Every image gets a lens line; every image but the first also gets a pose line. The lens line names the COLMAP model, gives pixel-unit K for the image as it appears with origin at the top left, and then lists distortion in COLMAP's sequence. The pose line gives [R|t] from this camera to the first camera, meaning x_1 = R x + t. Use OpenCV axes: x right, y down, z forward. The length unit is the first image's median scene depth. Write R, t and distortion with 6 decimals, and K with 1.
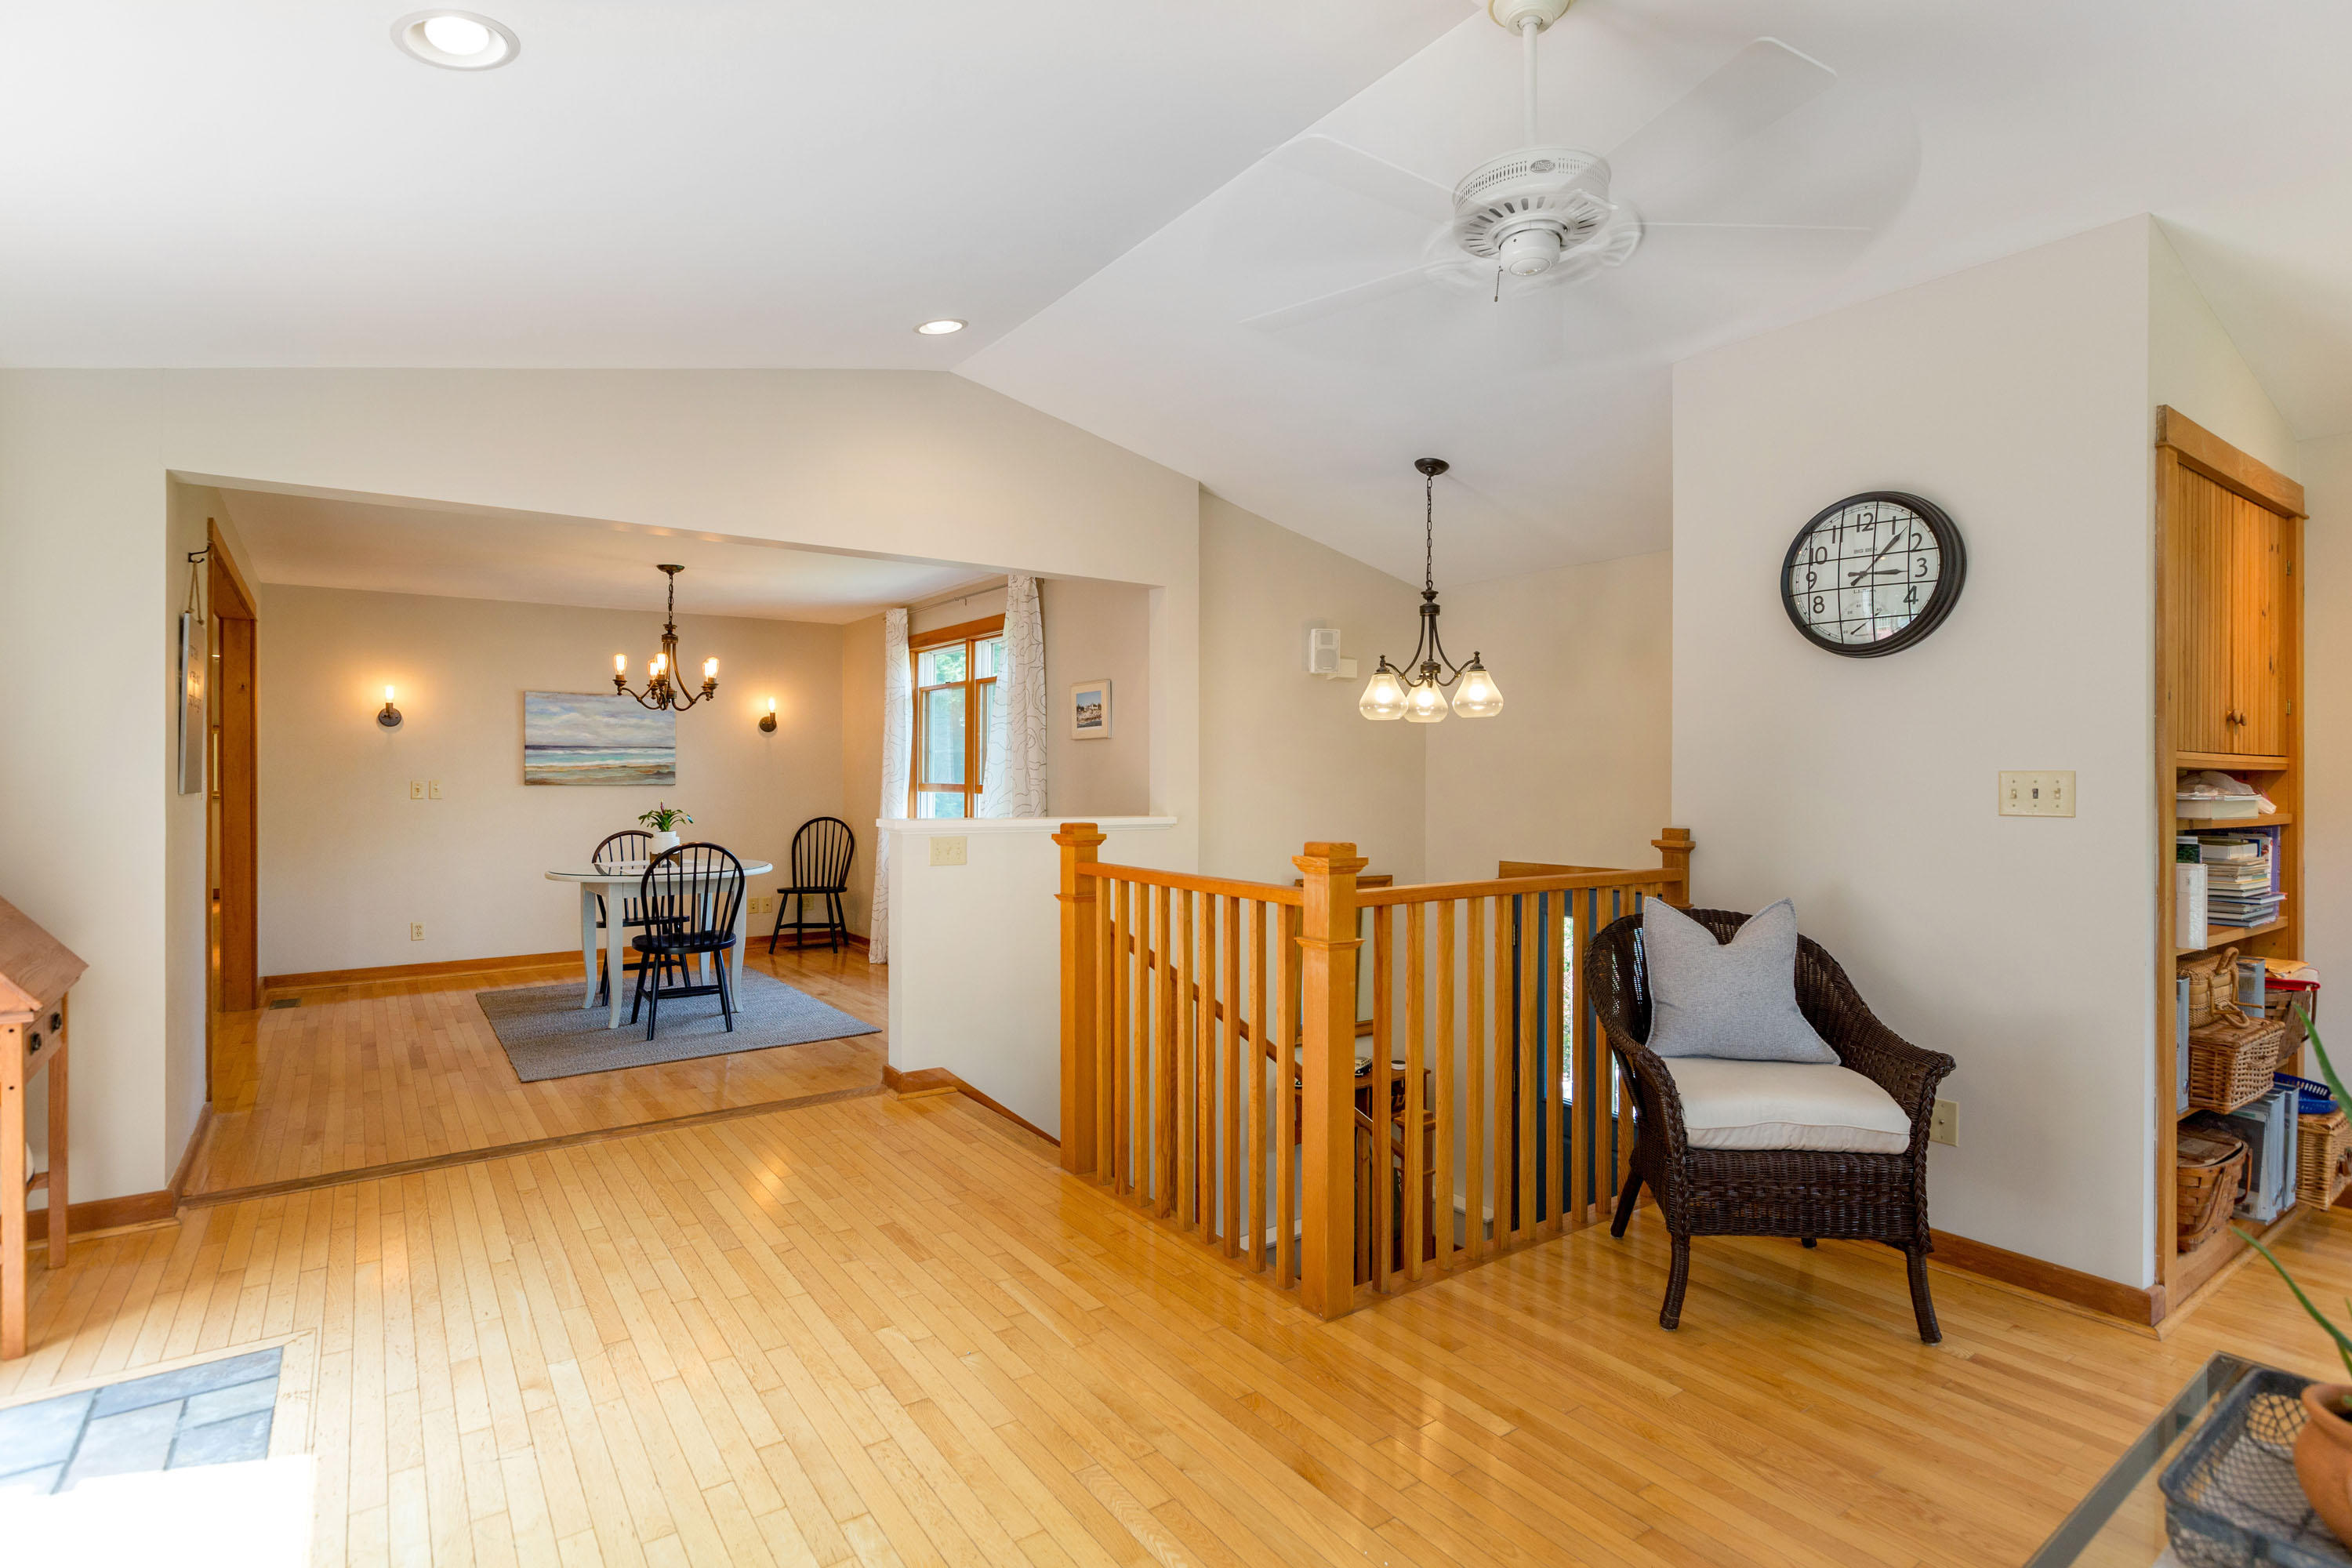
lens RADIAL K [[1142.5, 0, 1176.0], [0, 1142.5, 784.0], [0, 0, 1]] dist [0.000614, 0.011412]
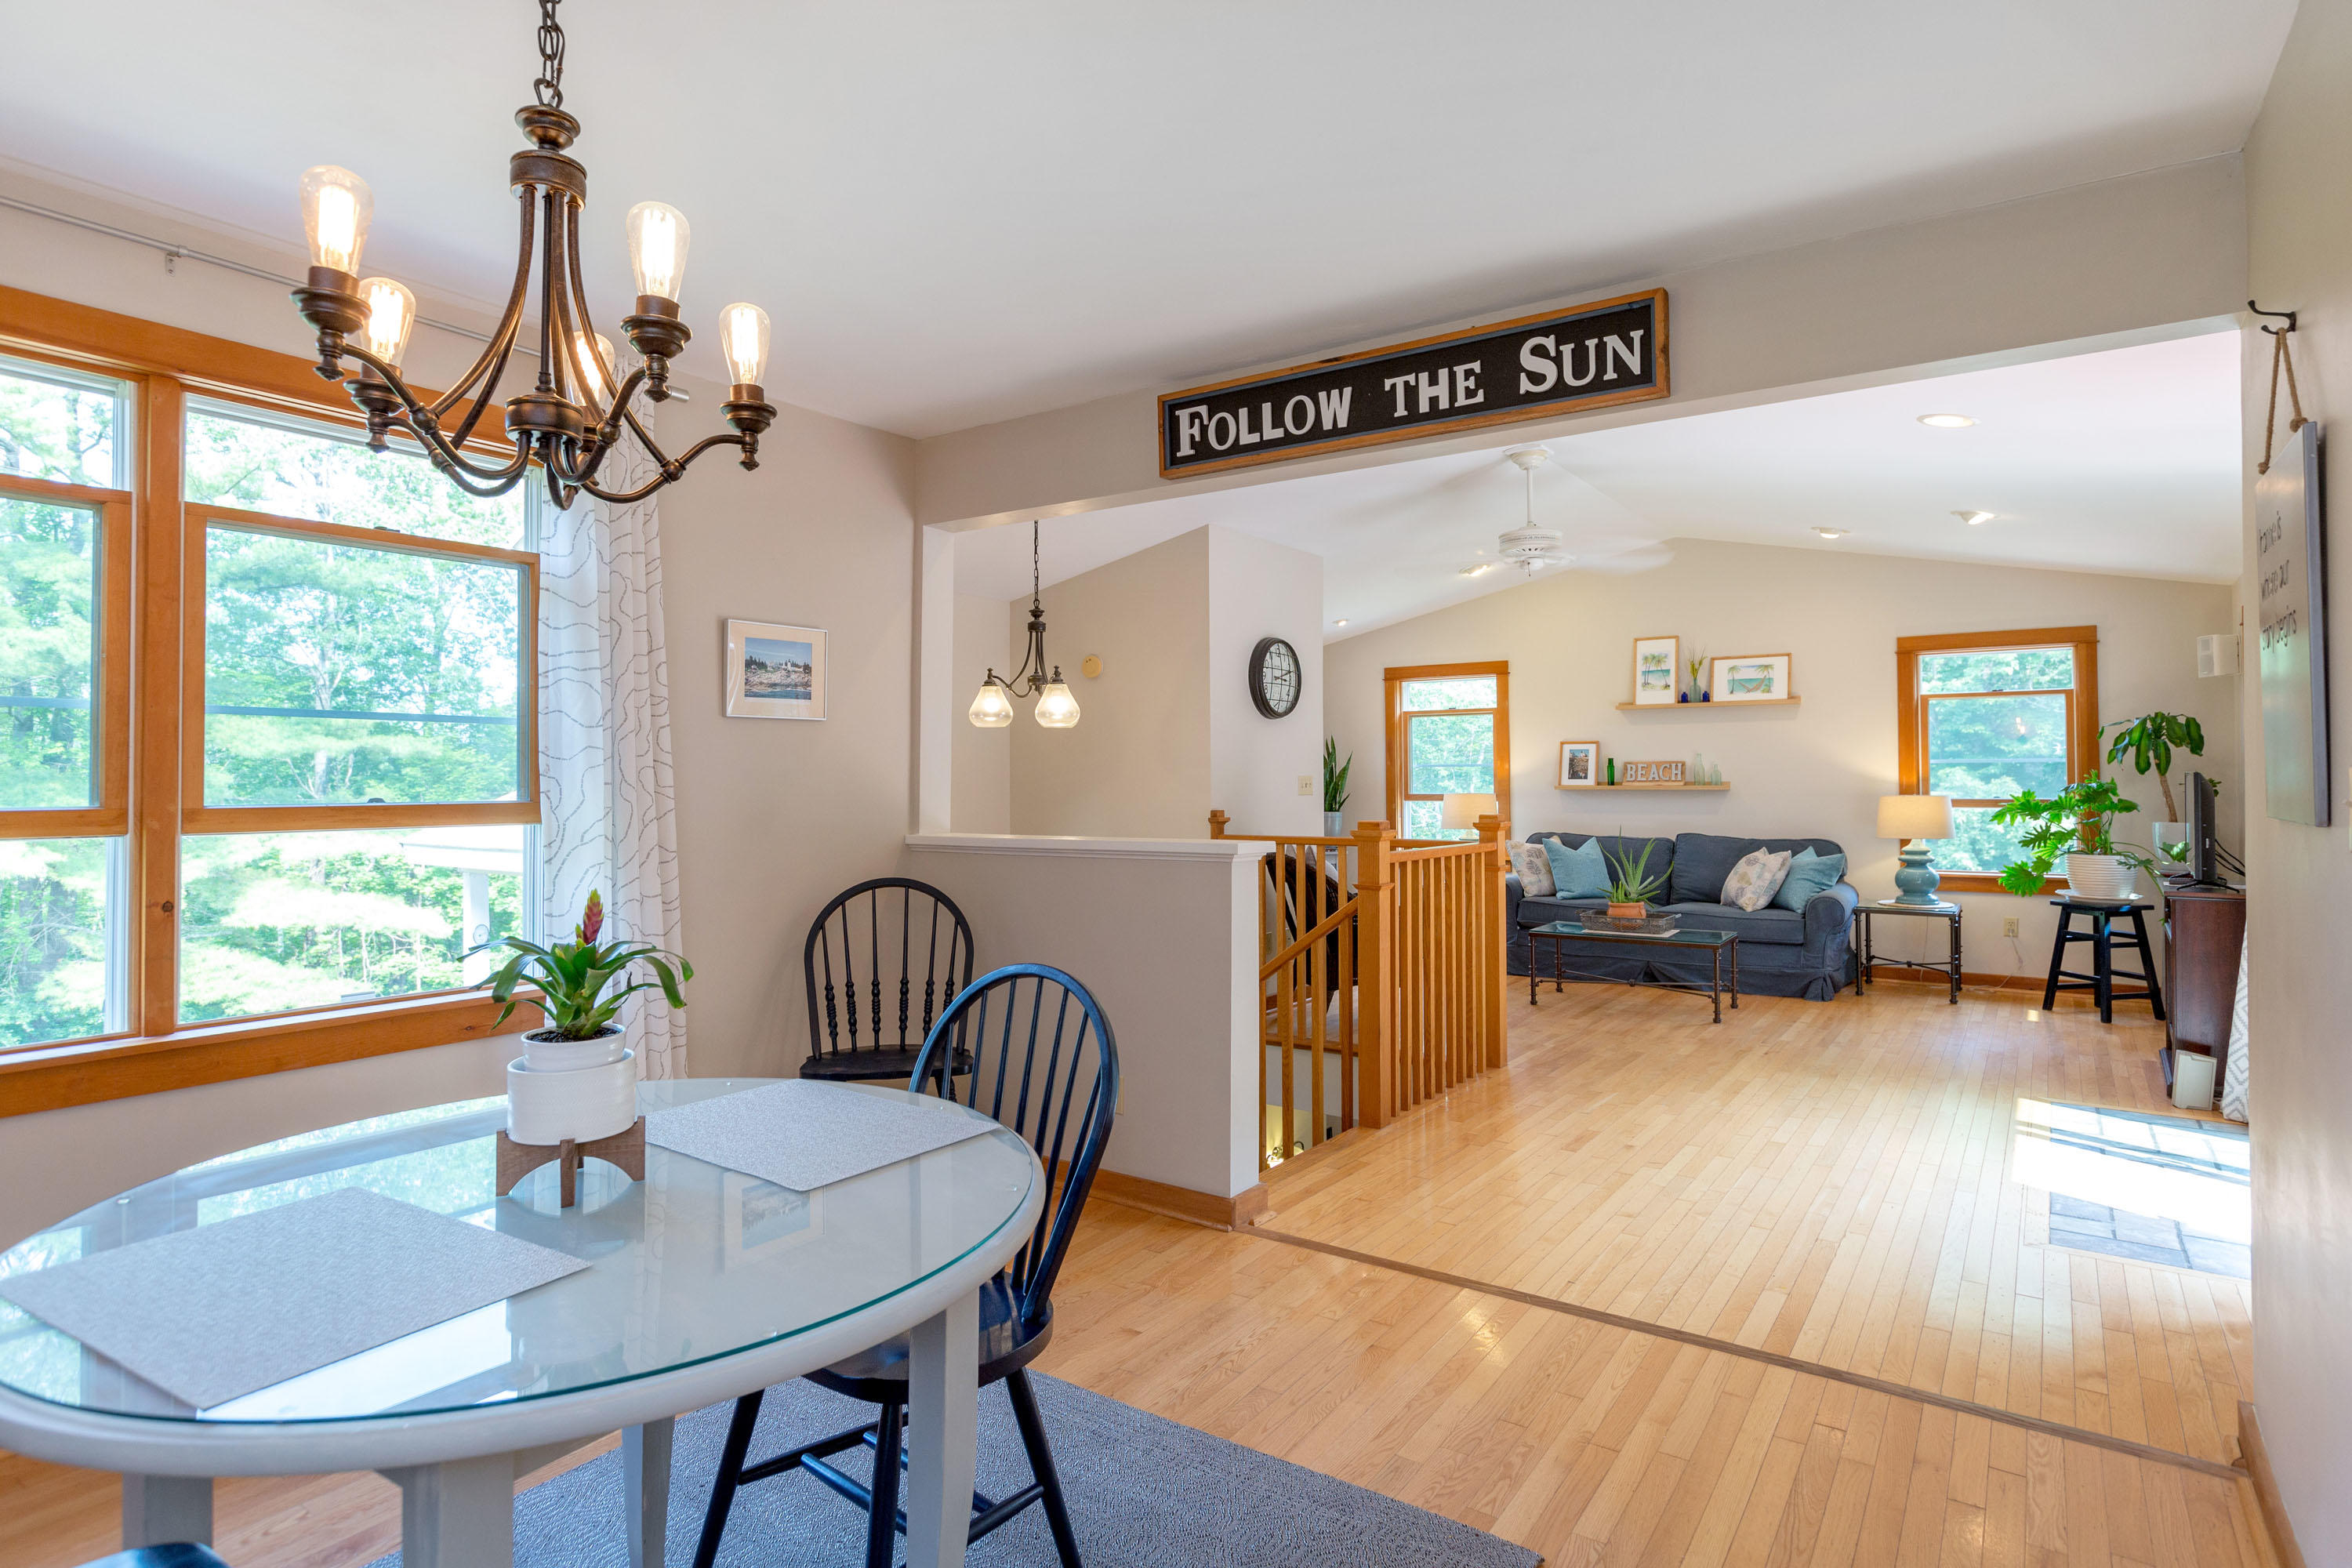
lens RADIAL K [[1239.6, 0, 1174.0], [0, 1239.6, 766.1], [0, 0, 1]] dist [-0.002589, 0.000104]
pose [[-0.329786, 0.009775, 0.944005, -0.958746], [0.011395, 0.999915, -0.006373, -0.010105], [-0.943987, 0.008656, -0.329869, 1.290711]]
